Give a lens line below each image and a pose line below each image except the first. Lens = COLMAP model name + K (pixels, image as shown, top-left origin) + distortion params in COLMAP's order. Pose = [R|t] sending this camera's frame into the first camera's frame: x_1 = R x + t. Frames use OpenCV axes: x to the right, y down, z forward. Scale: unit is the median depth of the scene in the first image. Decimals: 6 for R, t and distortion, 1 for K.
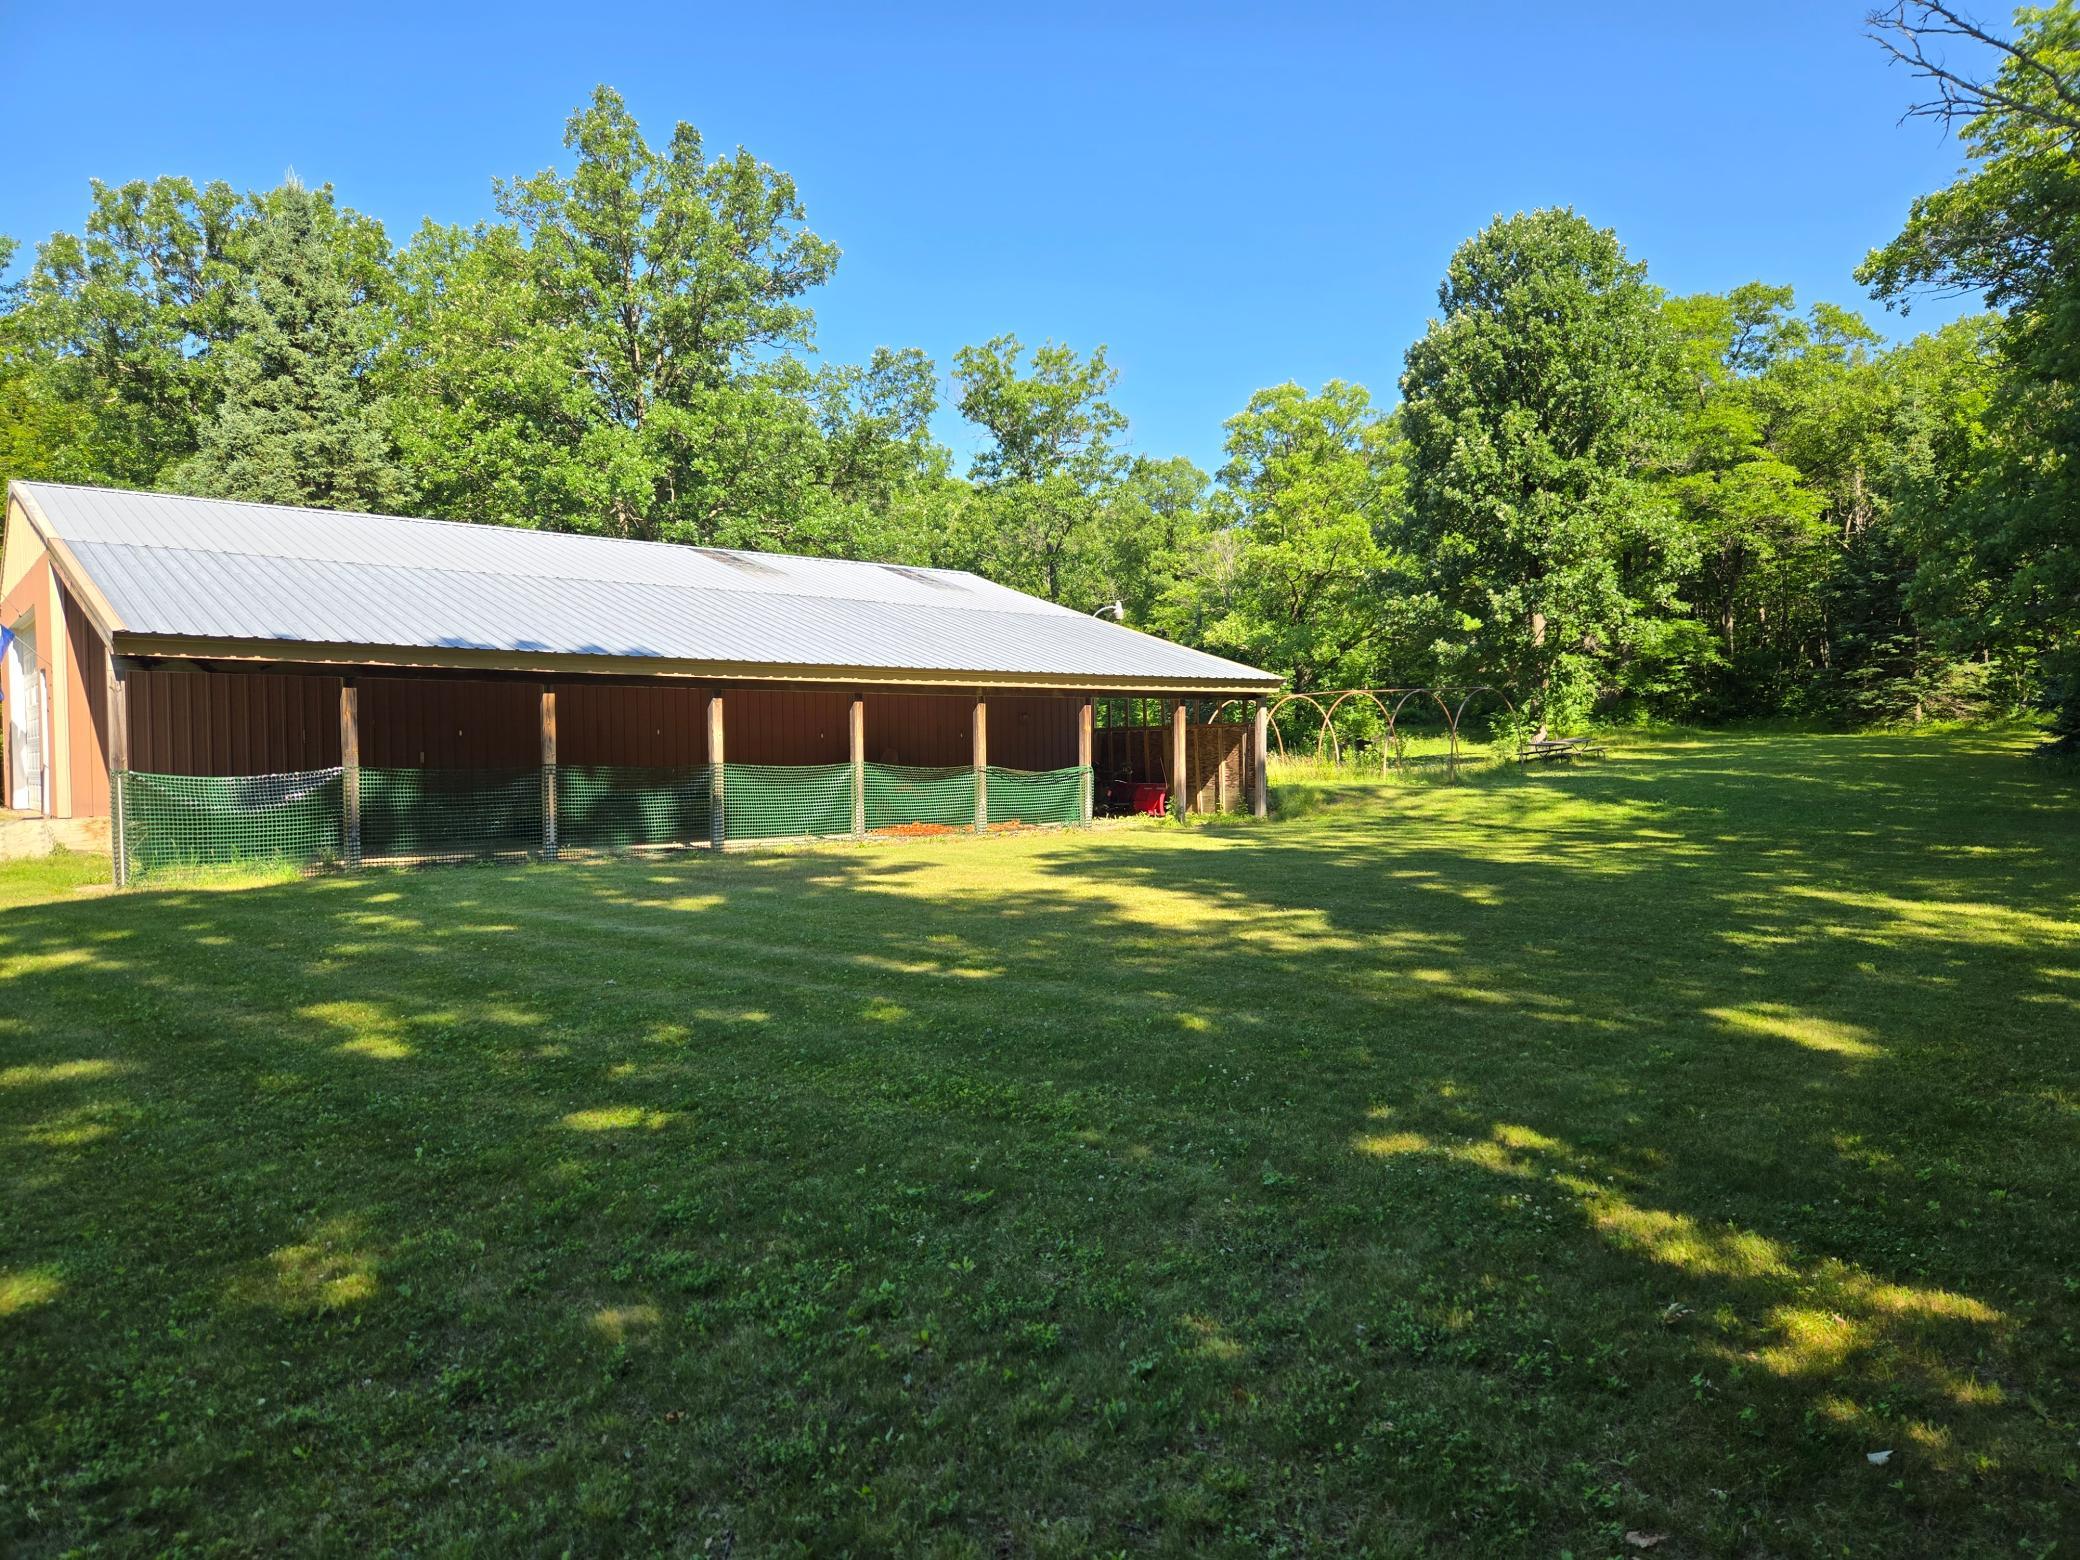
lens RADIAL K [[1377.7, 0, 1022.1], [0, 1377.7, 766.6], [0, 0, 1]] dist [0.040144, -0.041624]
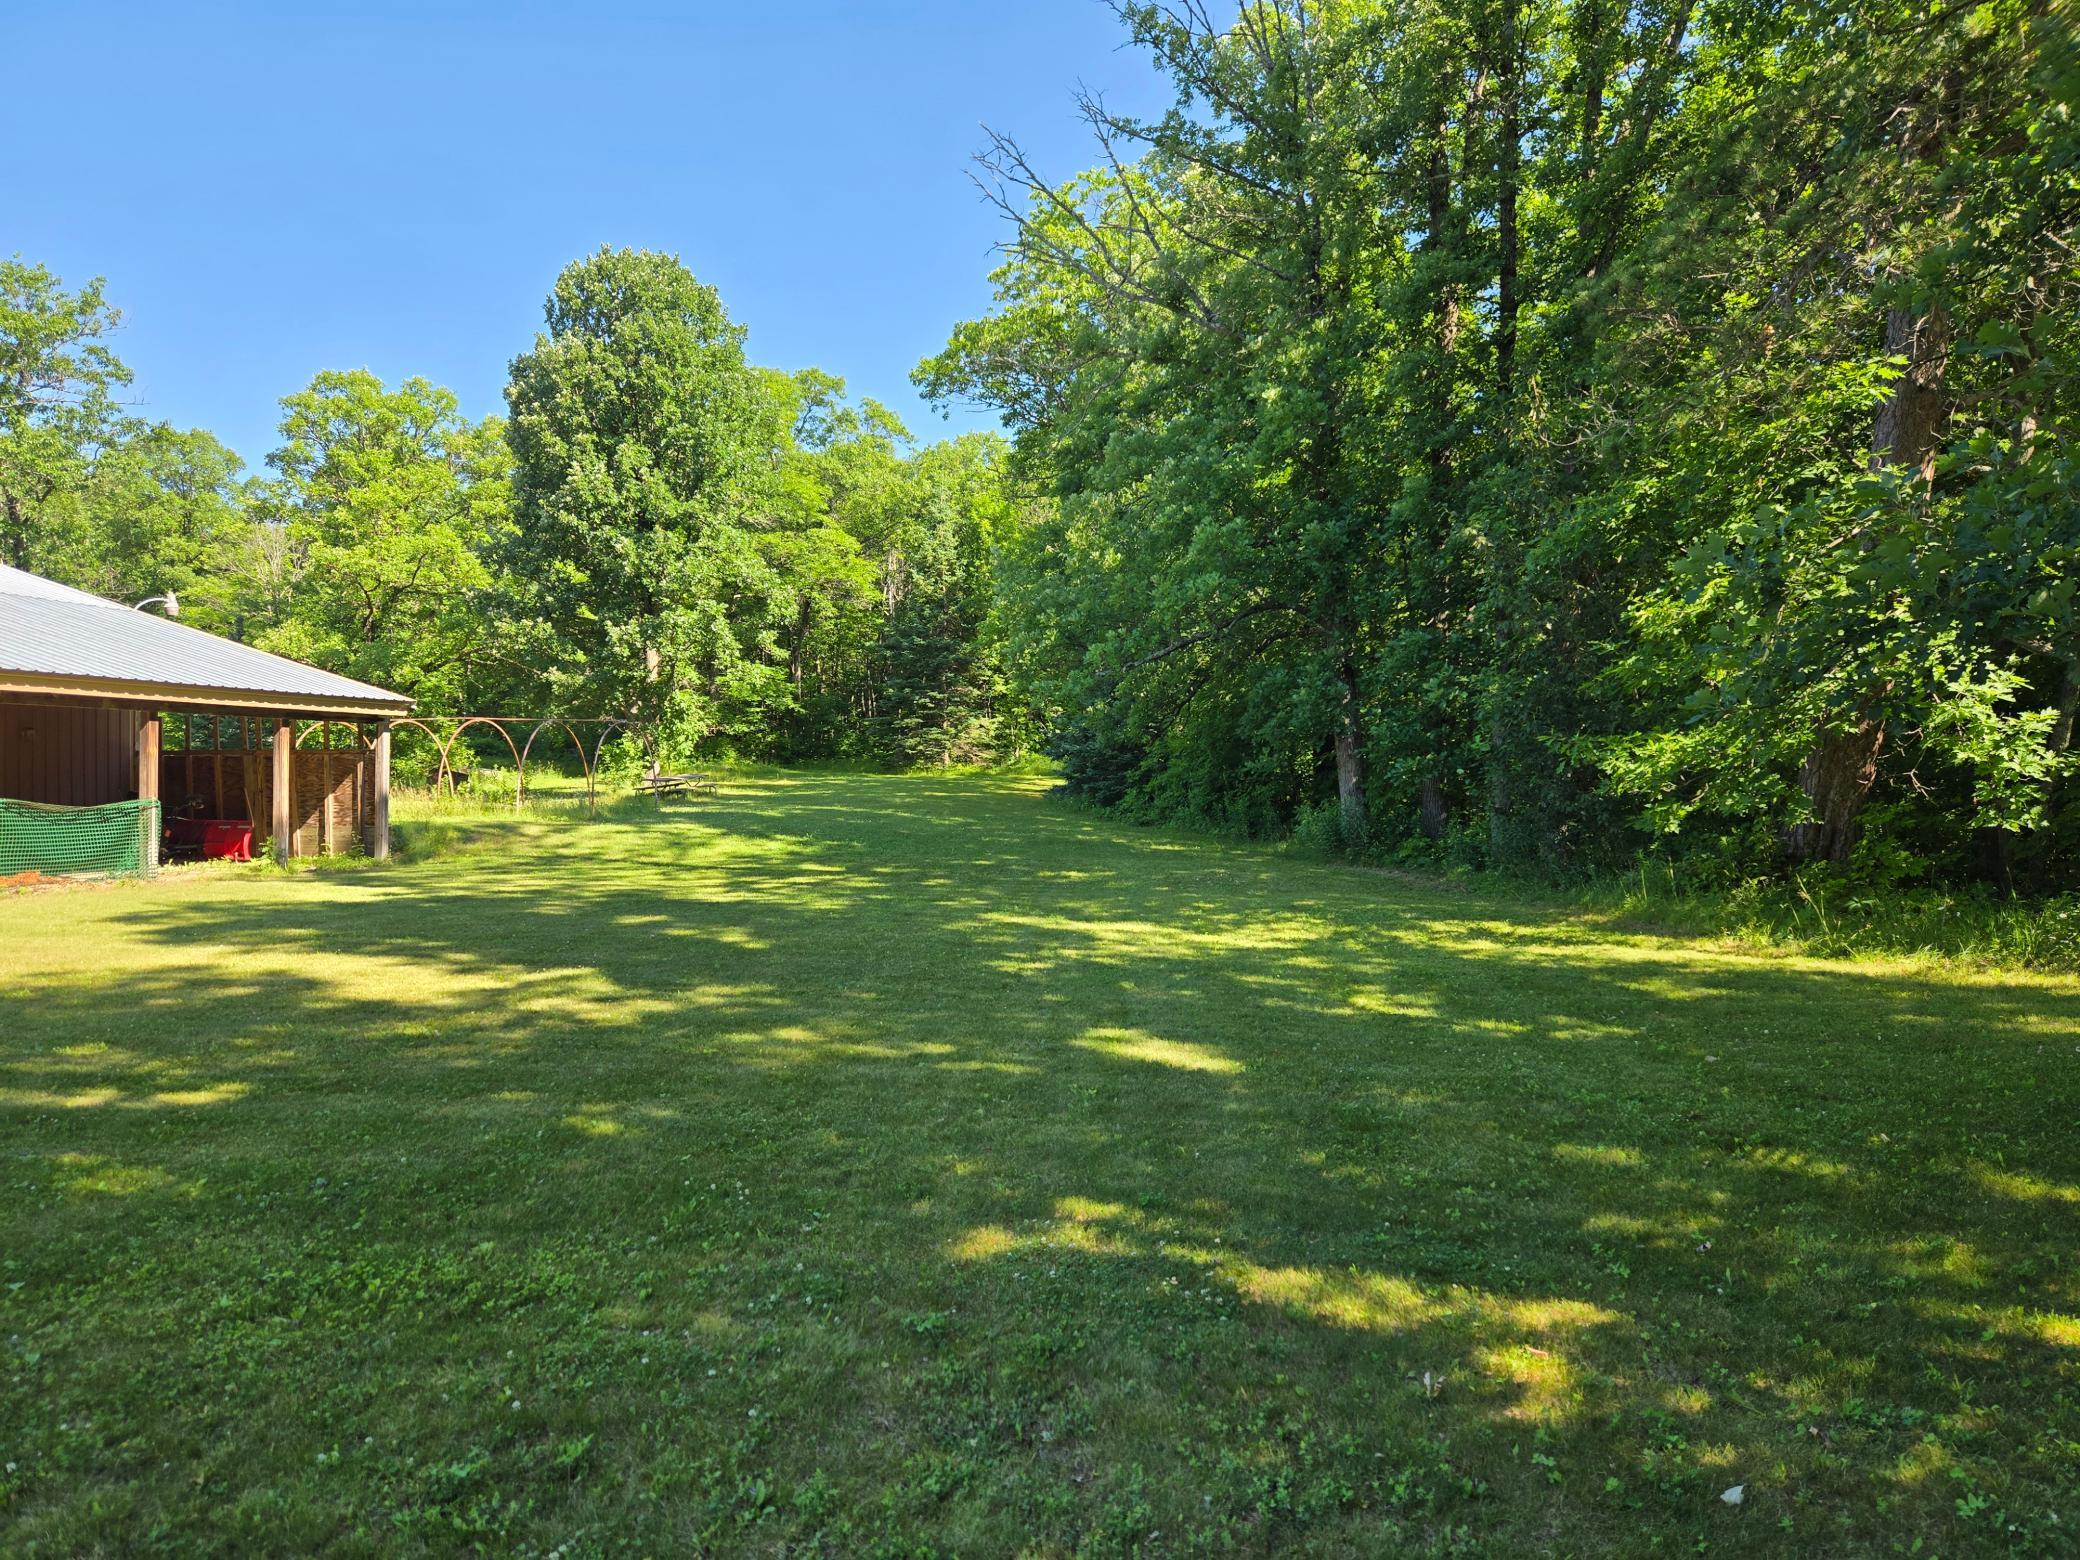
lens RADIAL K [[1377.7, 0, 1060.4], [0, 1377.7, 780.3], [0, 0, 1]] dist [0.040144, -0.041624]
pose [[0.774984, 0.015756, 0.631784, -0.025771], [-0.006531, 0.999835, -0.016923, -0.000437], [-0.631947, 0.008989, 0.774959, 0.031461]]
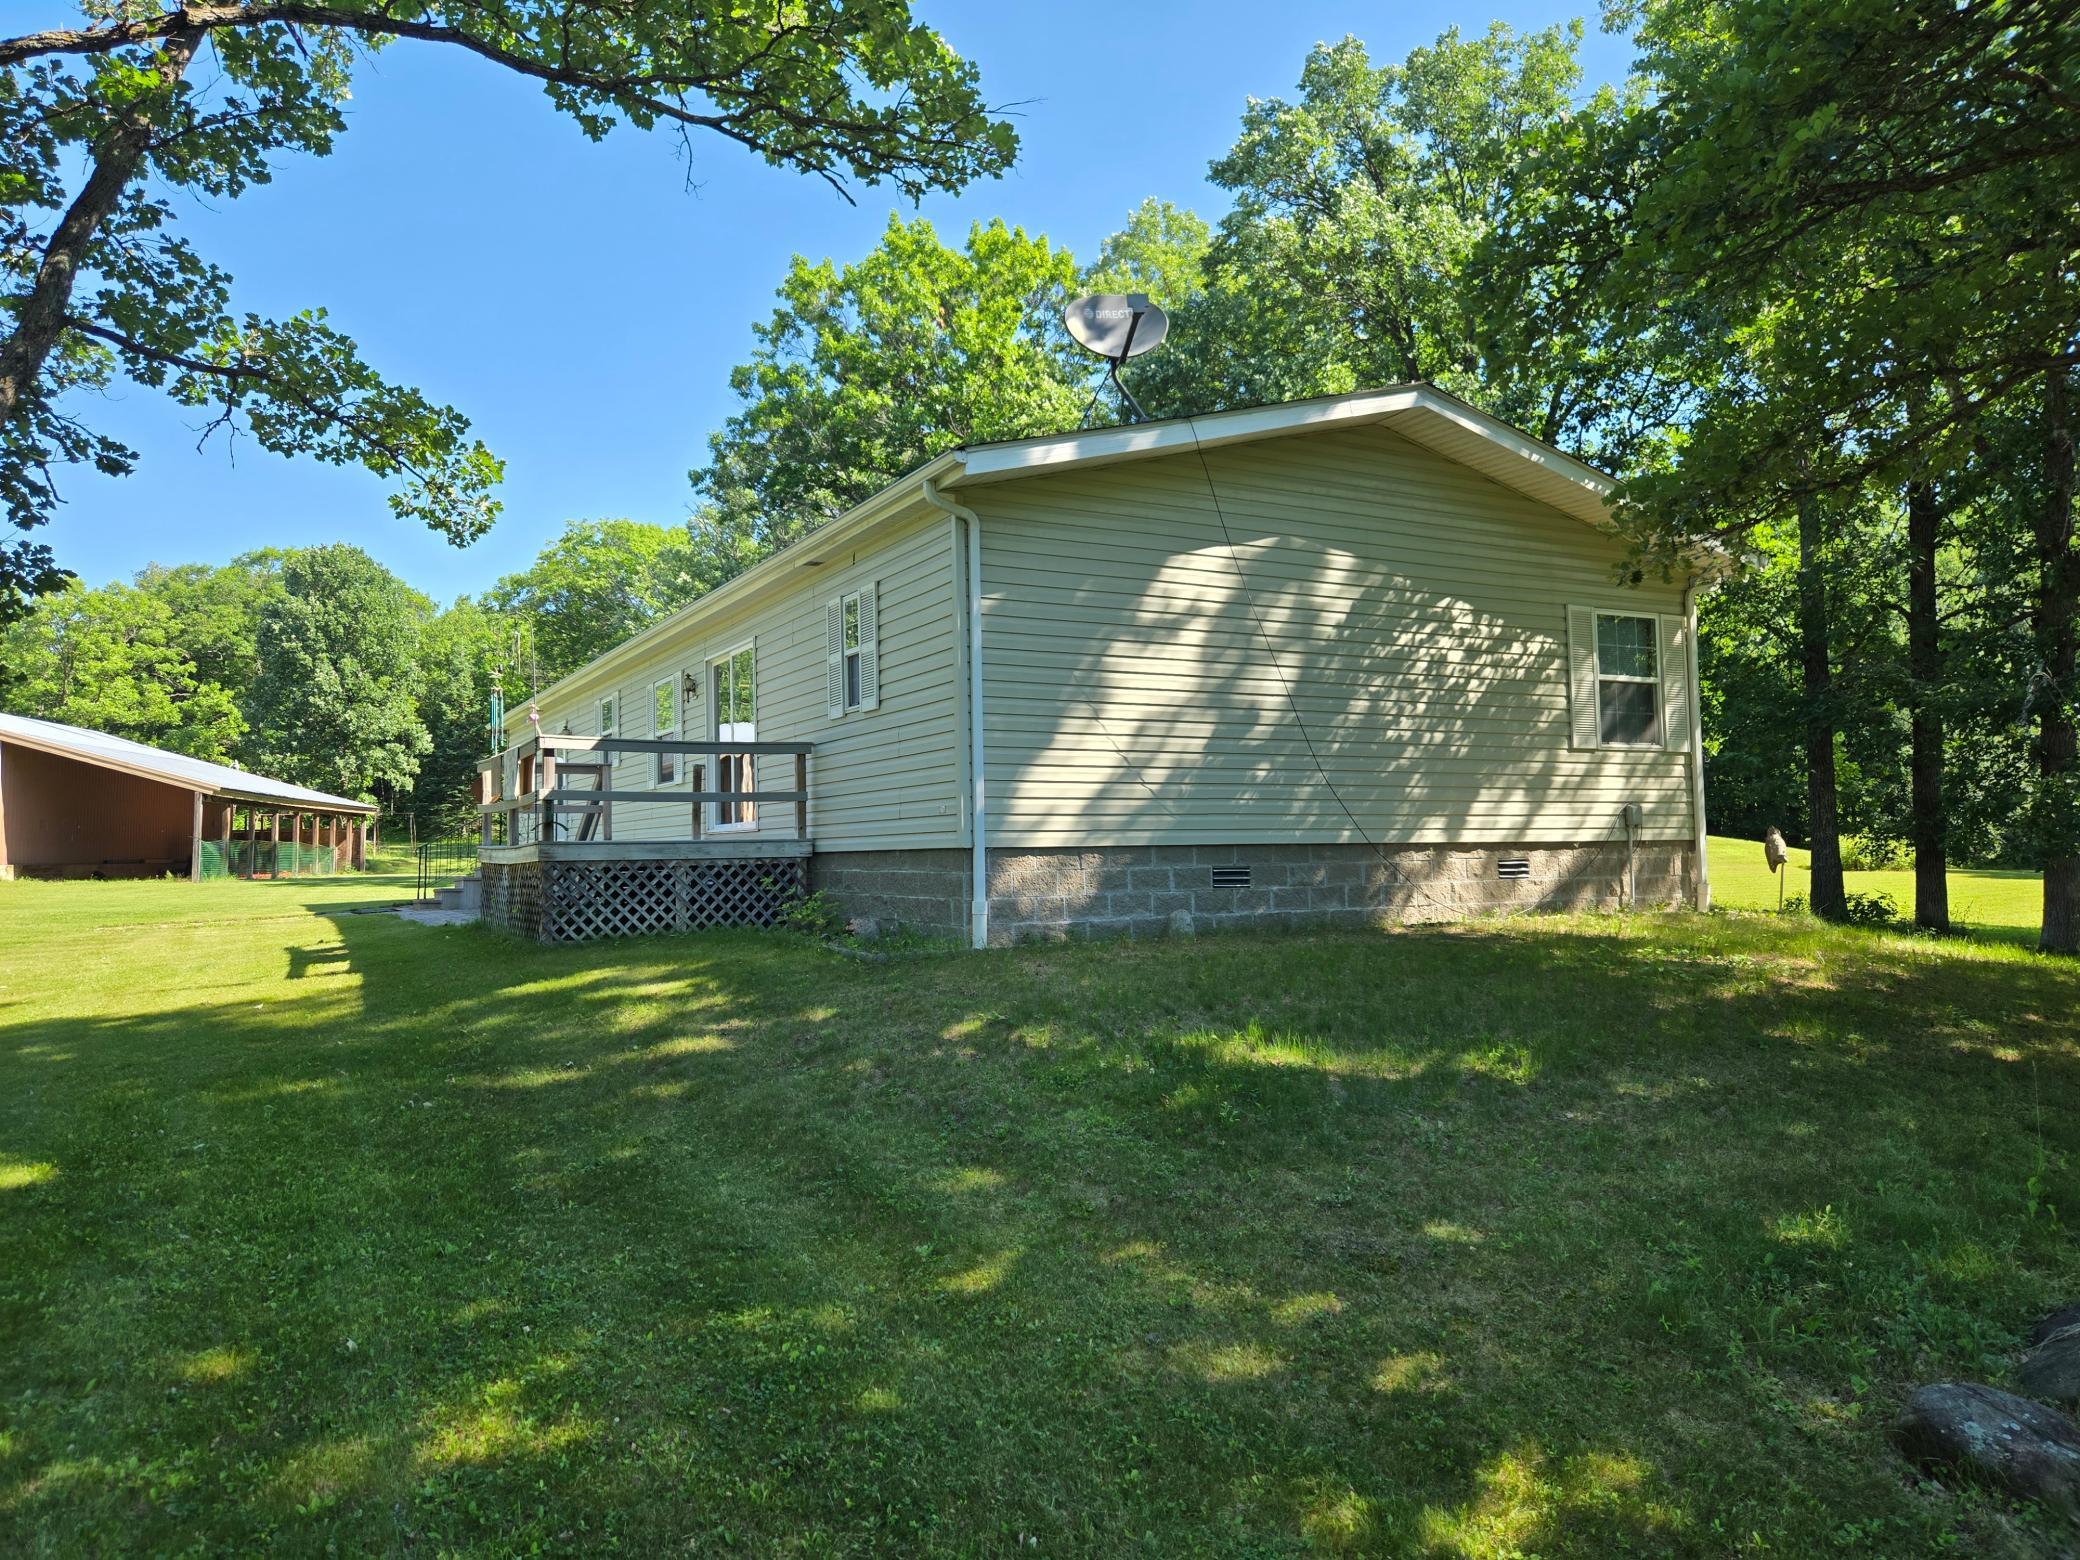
lens RADIAL K [[1377.7, 0, 1041.3], [0, 1377.7, 777.4], [0, 0, 1]] dist [0.040144, -0.041624]
pose [[0.448481, 0.055086, 0.892093, -0.750464], [0.019388, 0.997265, -0.071328, 0.039799], [-0.893582, 0.049285, 0.446186, -0.541719]]
